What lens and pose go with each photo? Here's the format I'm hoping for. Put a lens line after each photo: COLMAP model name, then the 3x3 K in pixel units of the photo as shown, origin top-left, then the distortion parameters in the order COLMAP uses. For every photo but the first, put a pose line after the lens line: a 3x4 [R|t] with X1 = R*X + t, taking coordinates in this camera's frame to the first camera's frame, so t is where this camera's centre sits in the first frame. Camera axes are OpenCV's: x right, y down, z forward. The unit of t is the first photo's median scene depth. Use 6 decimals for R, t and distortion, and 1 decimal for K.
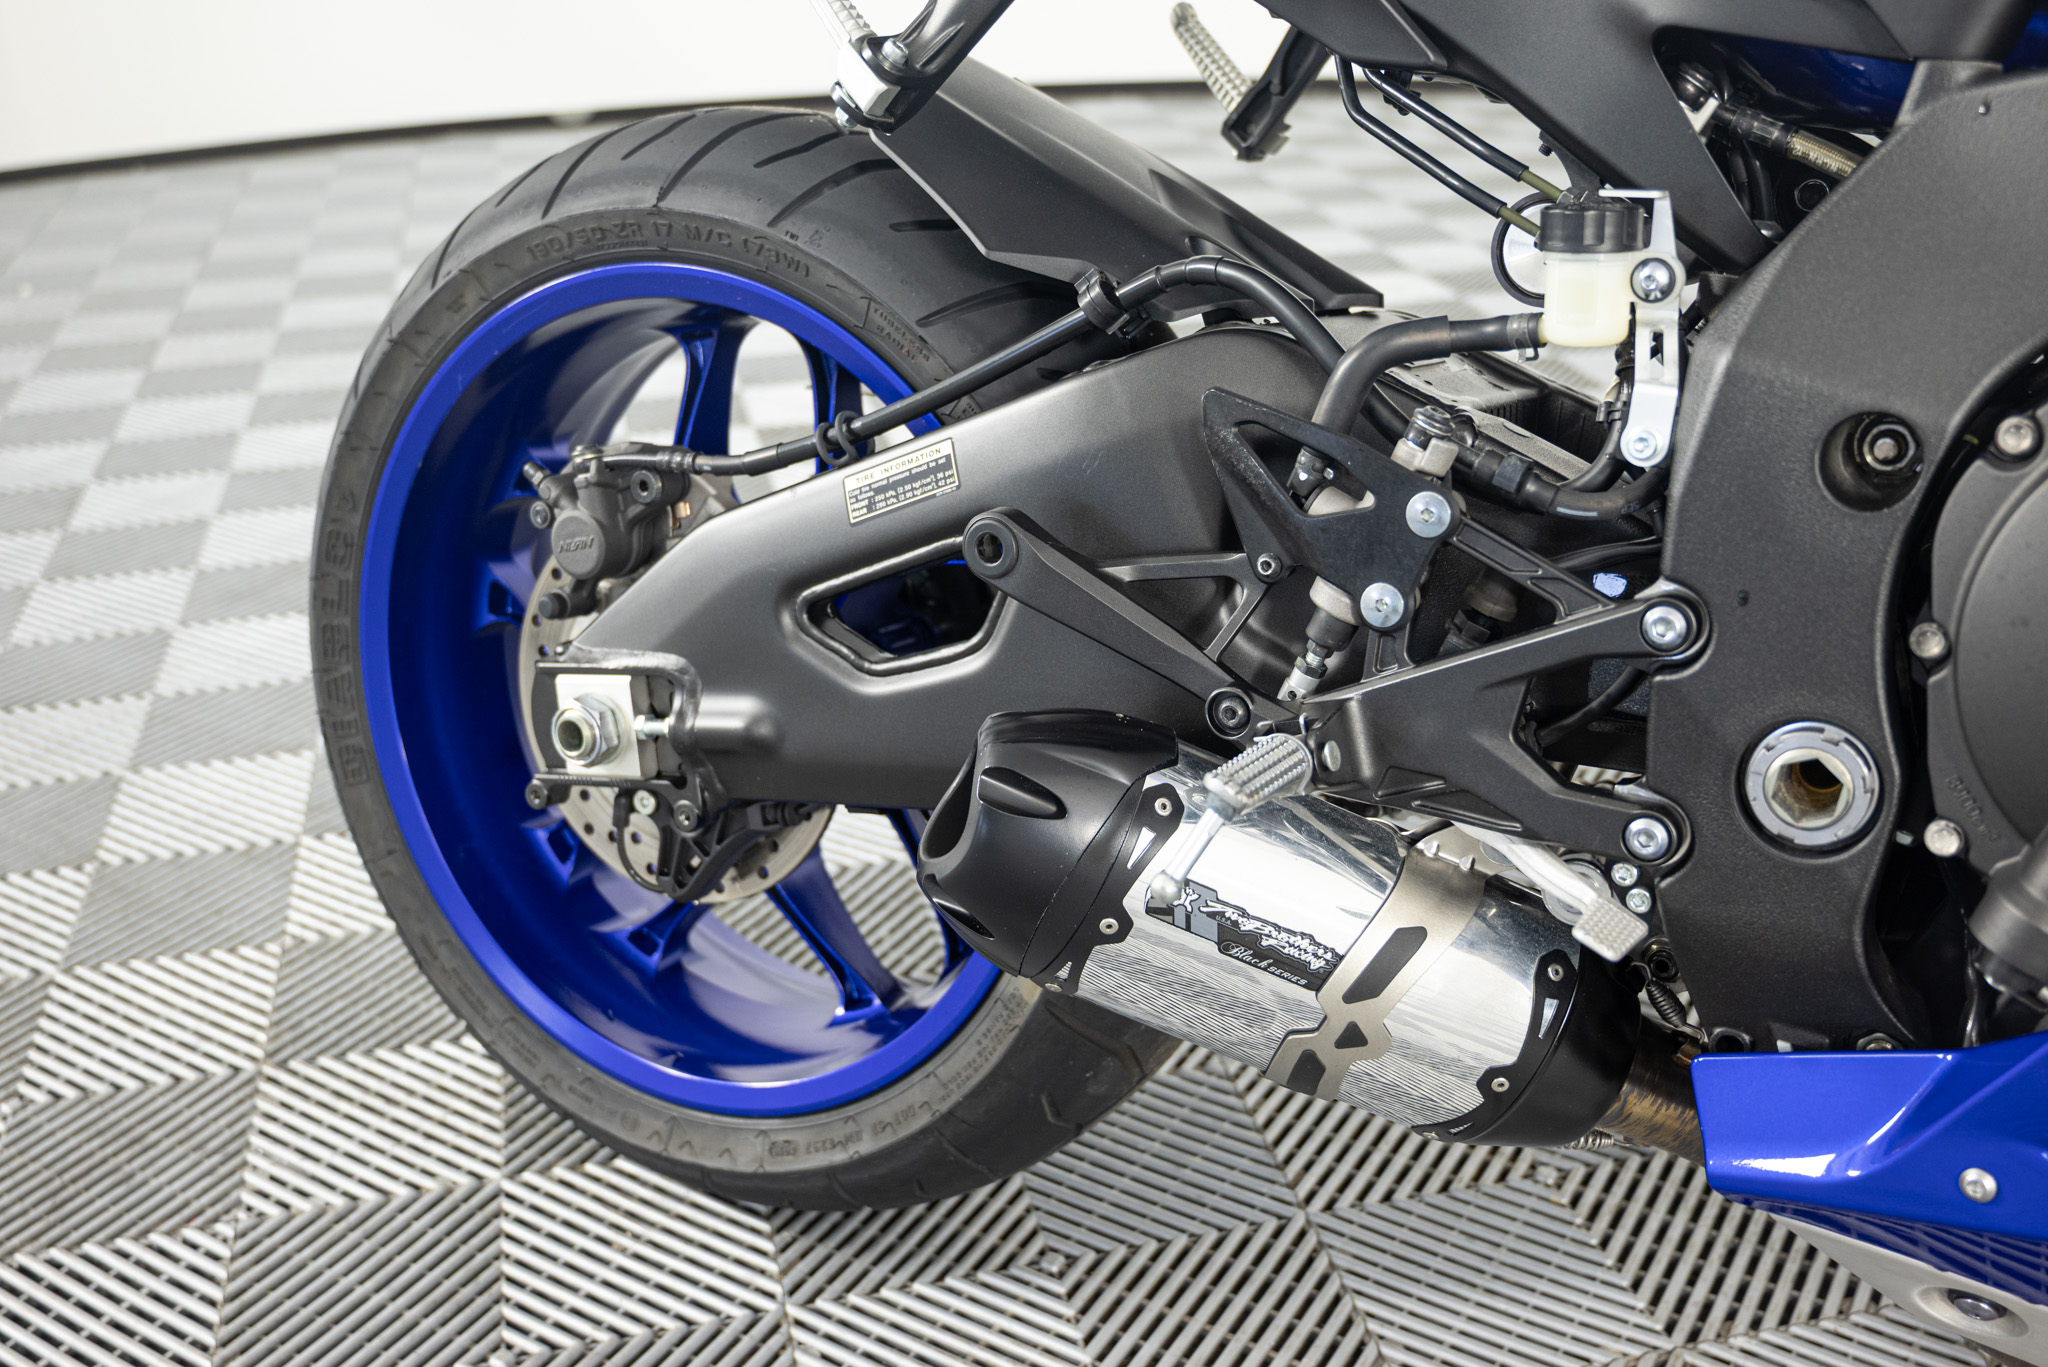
lens RADIAL K [[2050.5, 0, 1027.3], [0, 2050.5, 694.2], [0, 0, 1]] dist [0.007918, 0.000000]
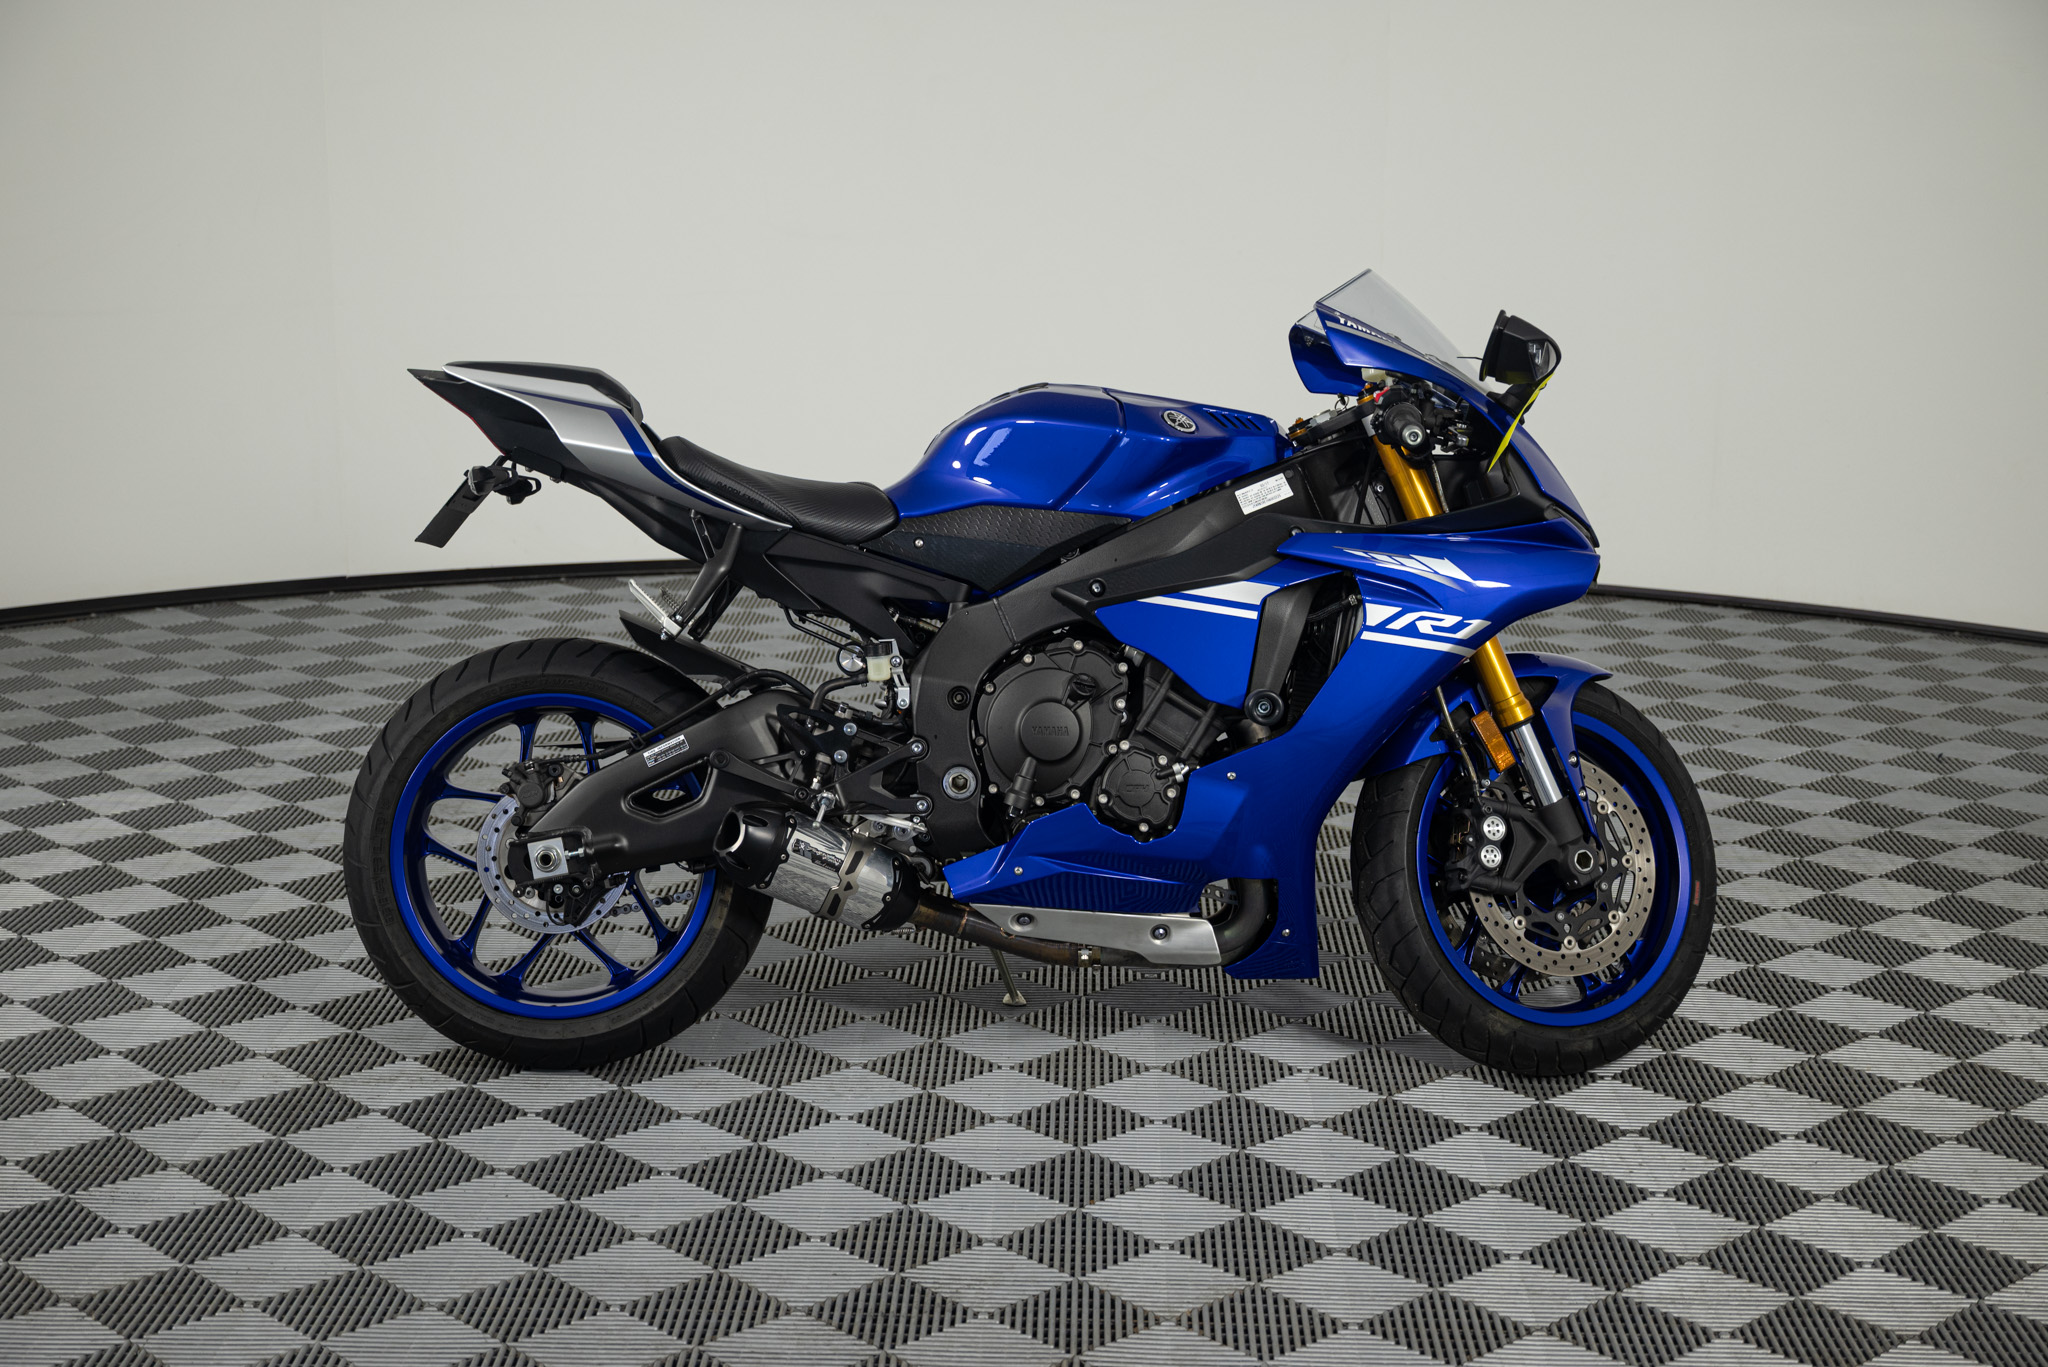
lens RADIAL K [[2949.0, 0, 1024.0], [0, 2949.0, 681.1], [0, 0, 1]] dist [-0.004060, 0.000000]
pose [[0.863360, -0.092171, 0.496098, -2.038221], [0.201632, 0.964287, -0.171743, 0.758056], [-0.462551, 0.248305, 0.851112, -3.467385]]
